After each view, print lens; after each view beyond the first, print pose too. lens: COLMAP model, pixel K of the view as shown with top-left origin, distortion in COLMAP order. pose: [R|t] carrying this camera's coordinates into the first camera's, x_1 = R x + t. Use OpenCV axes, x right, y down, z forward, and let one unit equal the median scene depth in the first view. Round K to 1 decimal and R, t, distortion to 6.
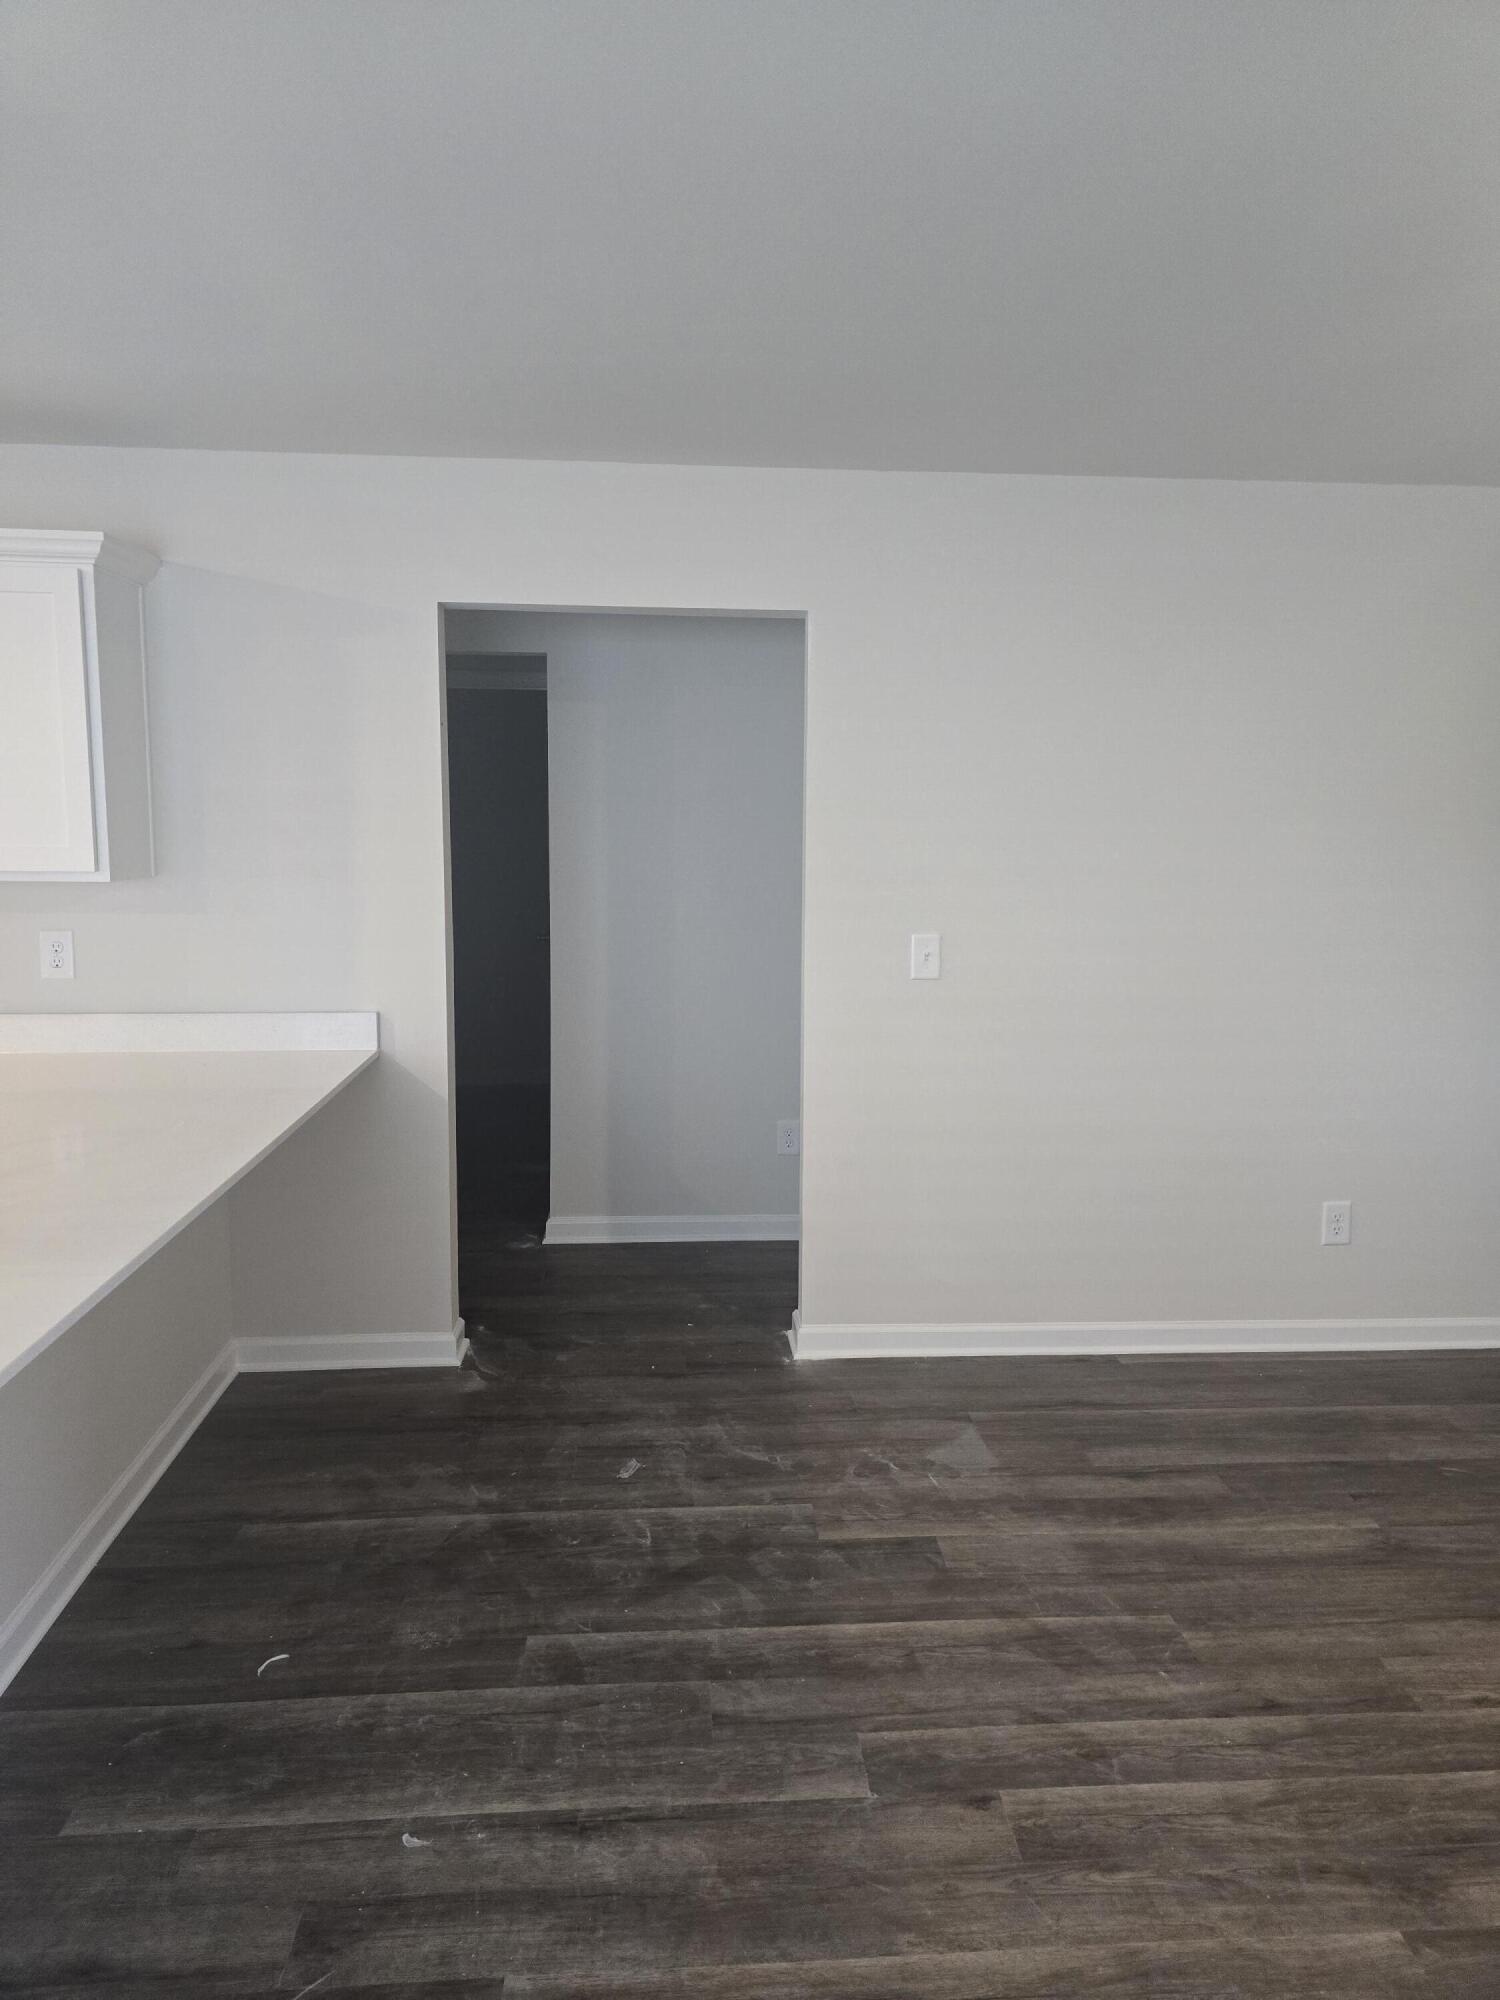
lens RADIAL K [[1347.4, 0, 761.1], [0, 1347.4, 982.5], [0, 0, 1]] dist [0.043453, -0.038226]
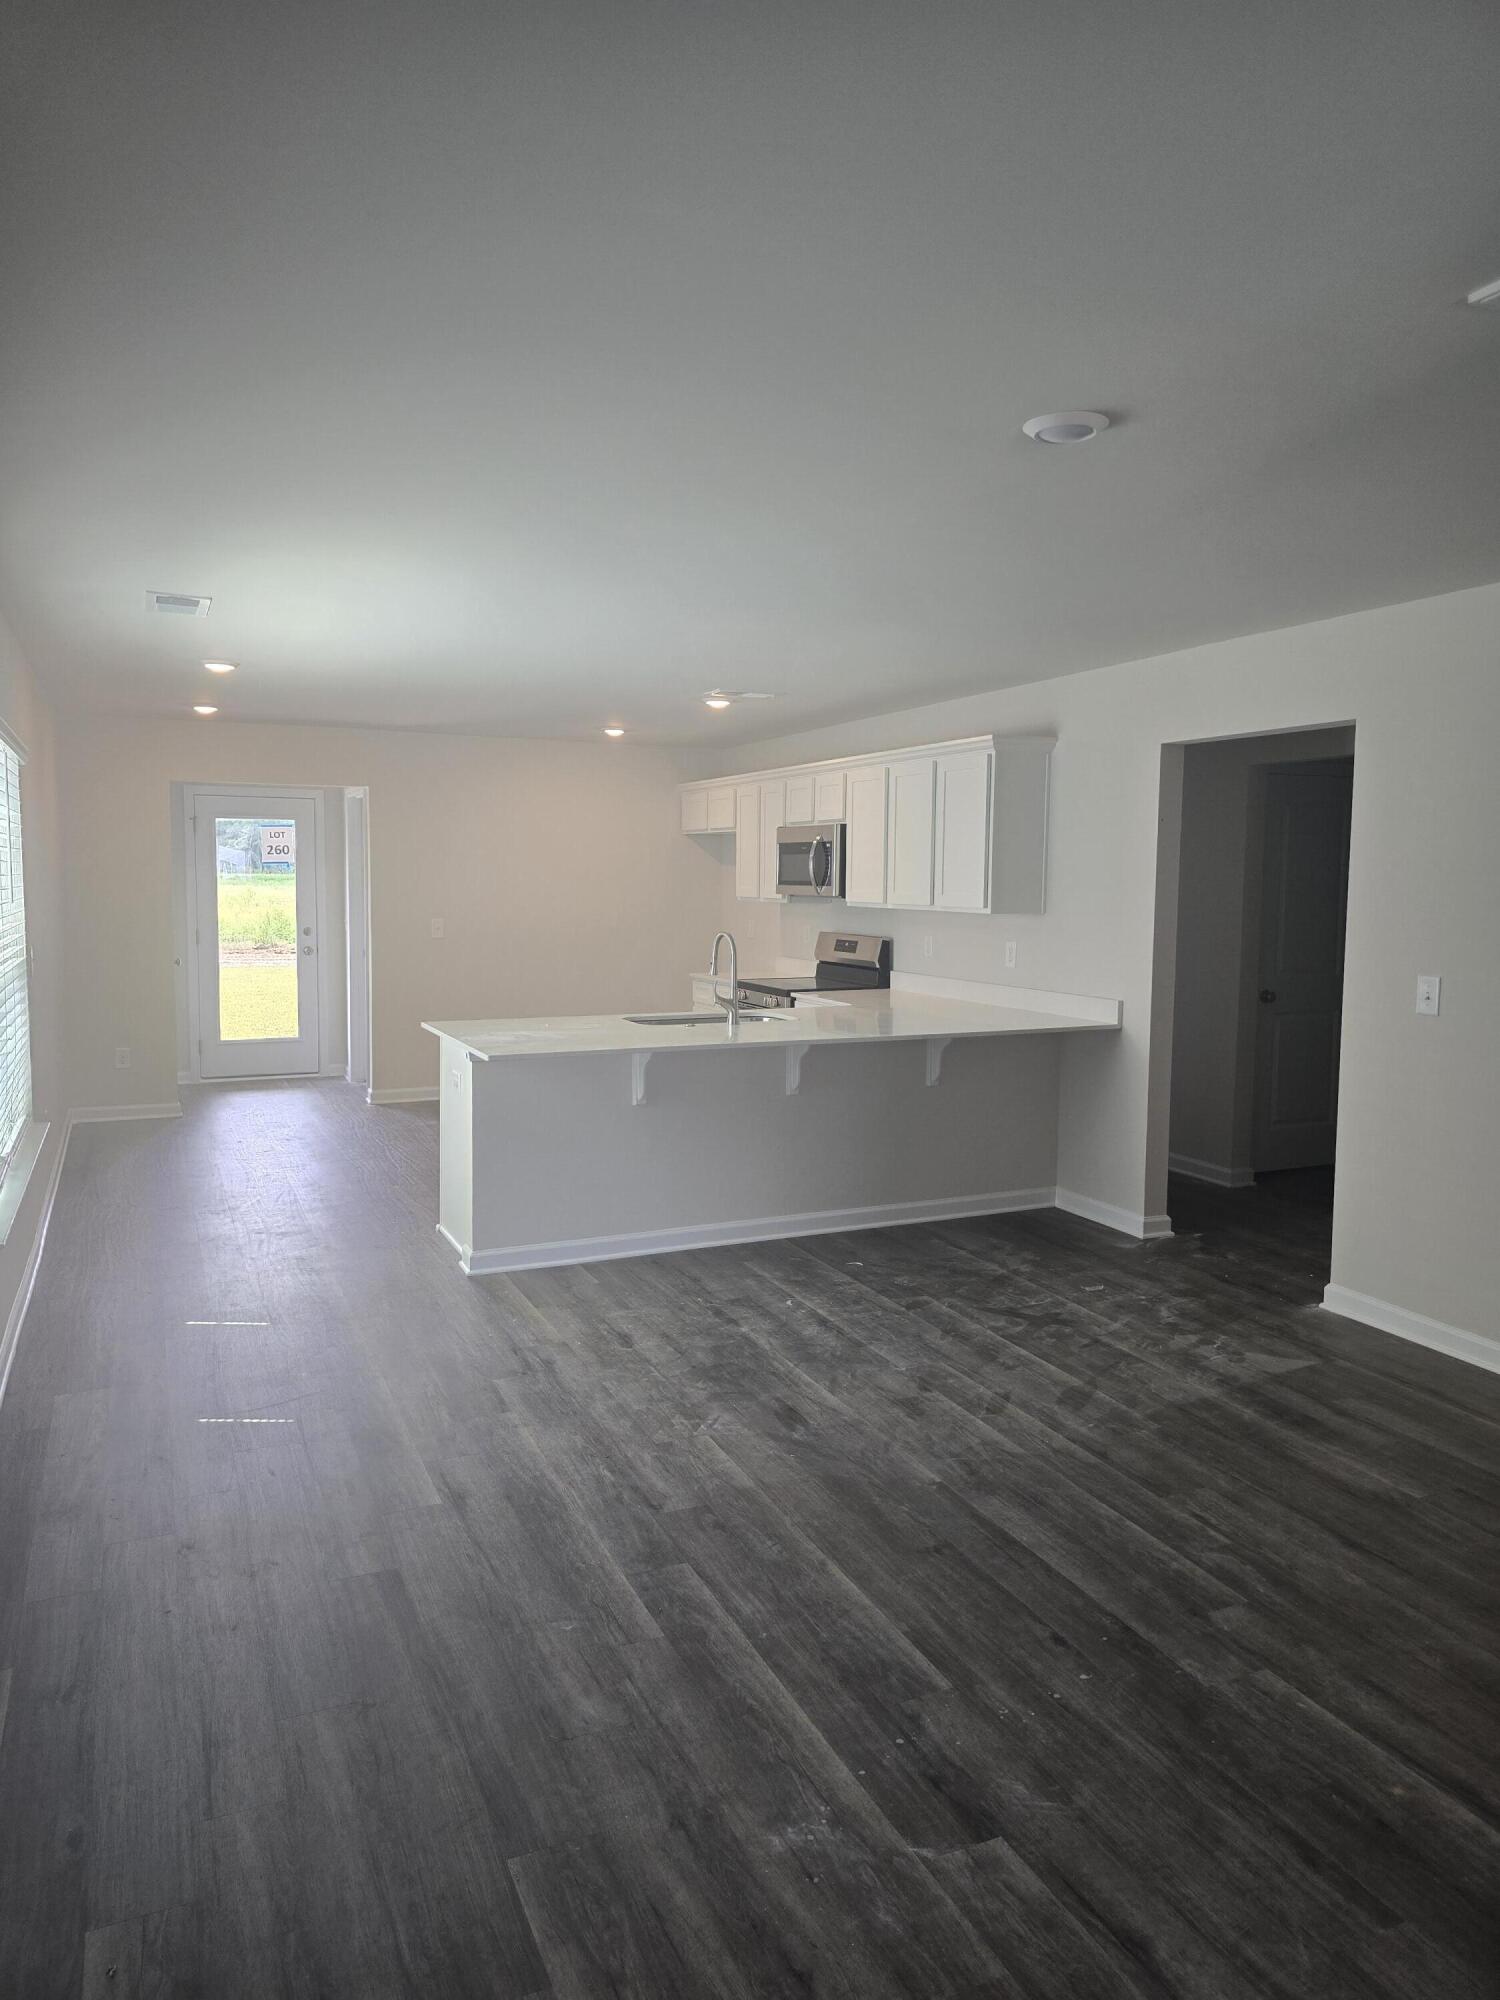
lens RADIAL K [[1347.4, 0, 739.3], [0, 1347.4, 985.4], [0, 0, 1]] dist [0.043453, -0.038226]
pose [[0.330876, 0.071792, -0.940939, 1.560239], [-0.122227, 0.991963, 0.032705, 0.009156], [0.935725, 0.104187, 0.336992, 0.051180]]
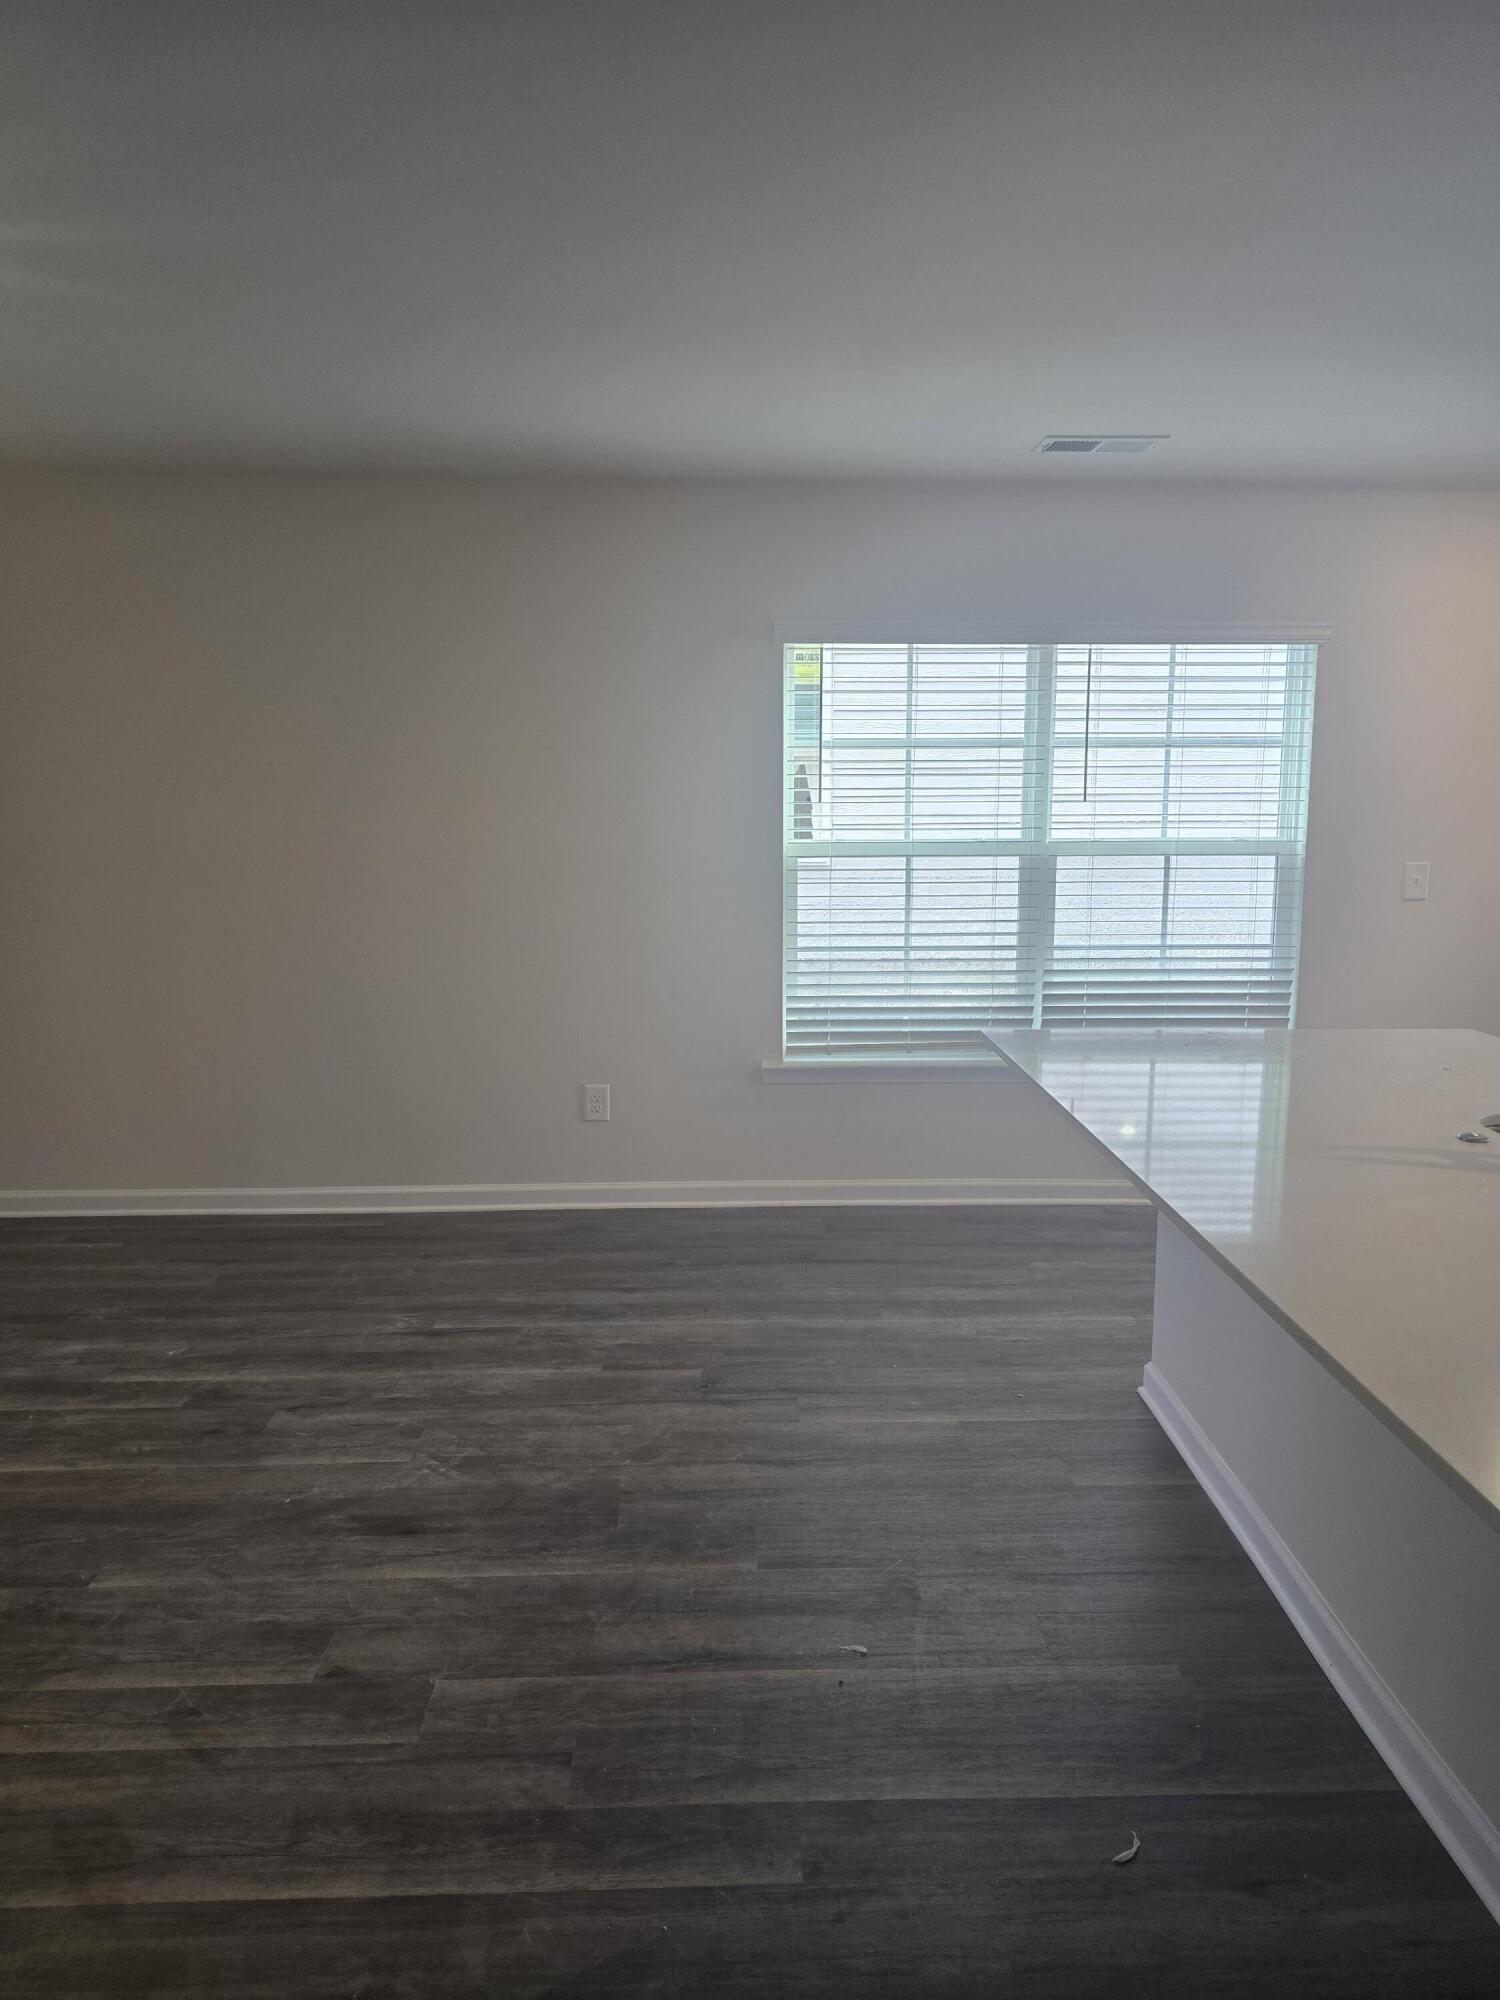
lens RADIAL K [[1347.4, 0, 769.3], [0, 1347.4, 998.2], [0, 0, 1]] dist [0.043453, -0.038226]
pose [[-0.999134, -0.017690, 0.037651, -0.176515], [-0.006547, 0.960665, 0.277631, -0.169965], [-0.041081, 0.277144, -0.959950, 1.593456]]
